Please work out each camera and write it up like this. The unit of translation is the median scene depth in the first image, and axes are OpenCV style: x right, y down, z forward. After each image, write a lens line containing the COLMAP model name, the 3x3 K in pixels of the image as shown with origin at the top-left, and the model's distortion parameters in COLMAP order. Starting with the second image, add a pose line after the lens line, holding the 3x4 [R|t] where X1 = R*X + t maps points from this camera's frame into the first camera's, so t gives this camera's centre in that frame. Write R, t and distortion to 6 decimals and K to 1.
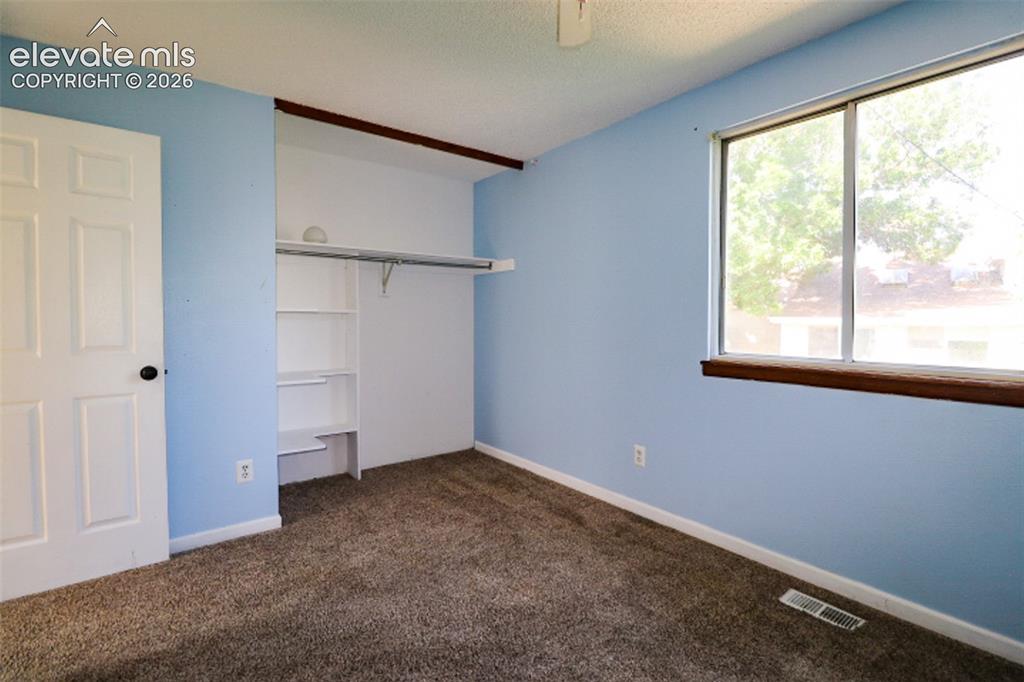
lens RADIAL K [[484.6, 0, 506.2], [0, 484.6, 332.8], [0, 0, 1]] dist [0.012120, -0.018178]
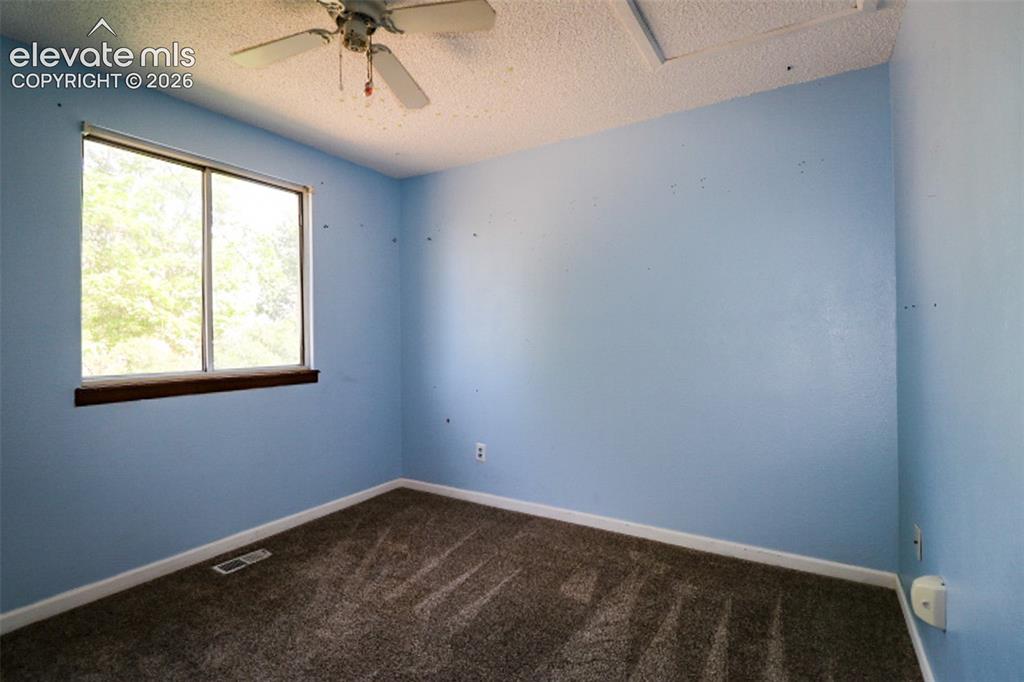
lens RADIAL K [[484.6, 0, 506.2], [0, 484.6, 332.8], [0, 0, 1]] dist [0.012120, -0.018178]
pose [[-0.348527, 0.008242, 0.937262, -0.560915], [0.037592, 0.999280, 0.005191, -0.012946], [-0.936545, 0.037043, -0.348586, 0.529885]]
